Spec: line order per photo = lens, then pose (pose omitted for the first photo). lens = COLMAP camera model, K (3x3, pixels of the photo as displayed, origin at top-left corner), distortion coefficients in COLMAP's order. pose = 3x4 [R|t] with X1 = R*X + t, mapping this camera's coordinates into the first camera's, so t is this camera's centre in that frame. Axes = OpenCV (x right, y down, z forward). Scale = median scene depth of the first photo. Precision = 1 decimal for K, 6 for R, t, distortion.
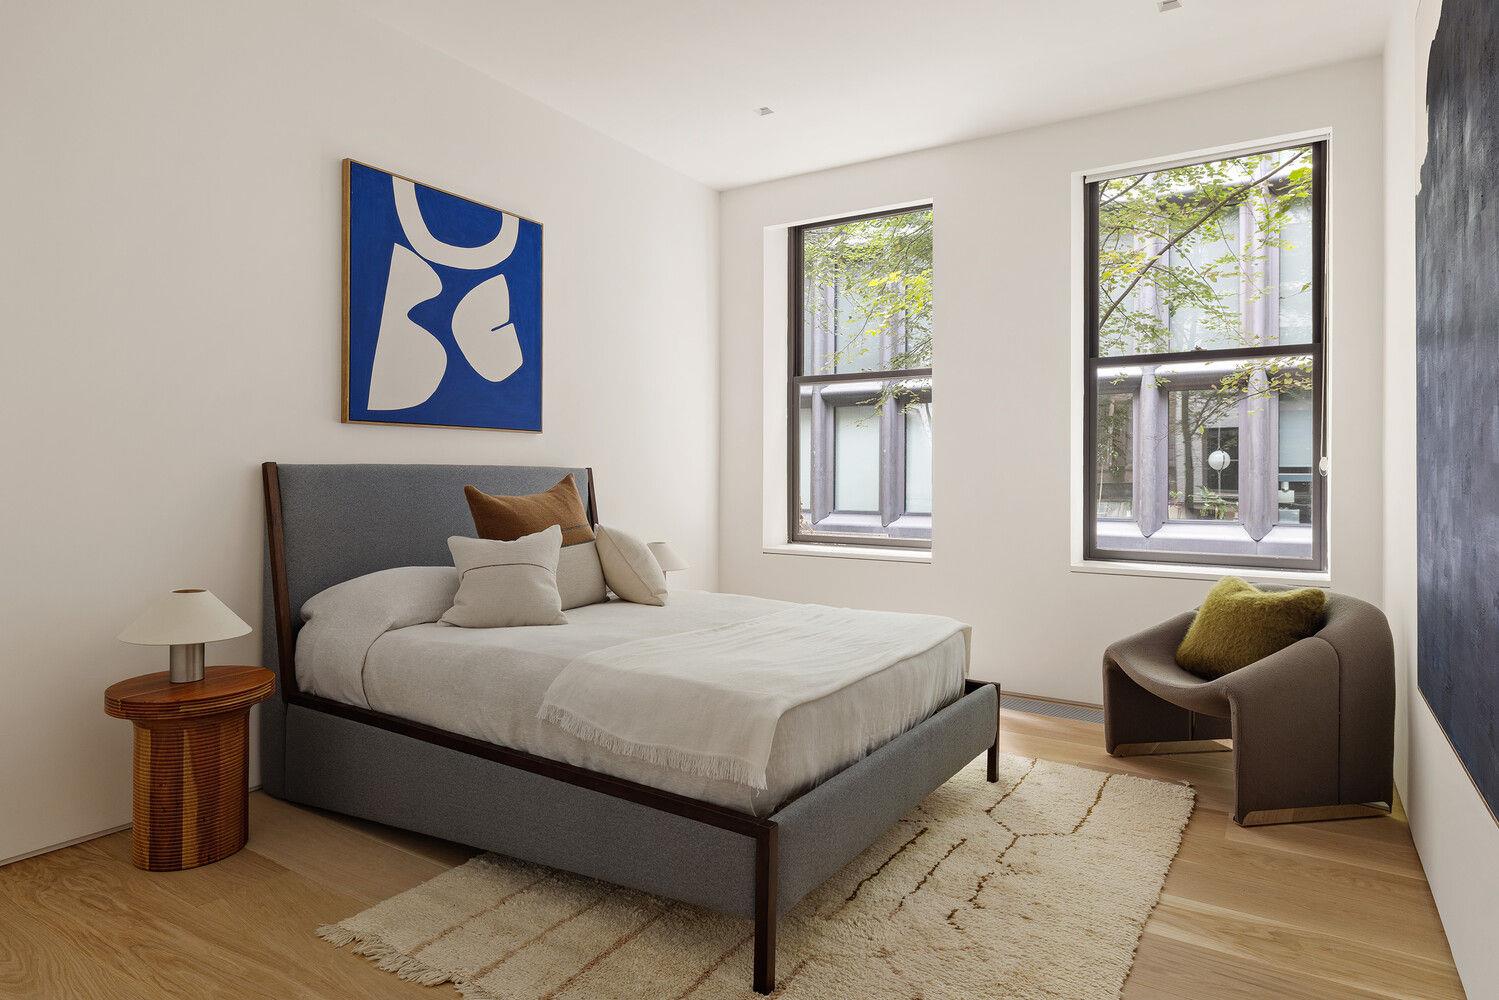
lens RADIAL K [[856.5, 0, 748.8], [0, 856.5, 469.8], [0, 0, 1]] dist [-0.003491, -0.000629]
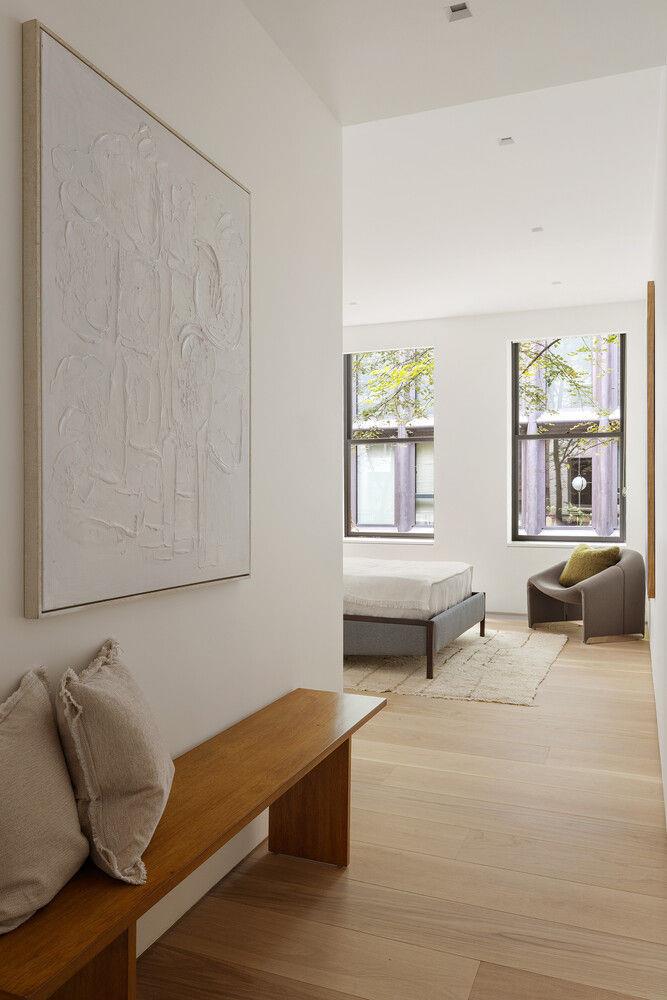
lens RADIAL K [[754.2, 0, 333.1], [0, 754.2, 500.4], [0, 0, 1]] dist [-0.010003, 0.000176]
pose [[0.982737, -0.007623, 0.184851, -0.113449], [0.005129, 0.999889, 0.013968, -0.004038], [-0.184937, -0.012778, 0.982667, -0.210062]]
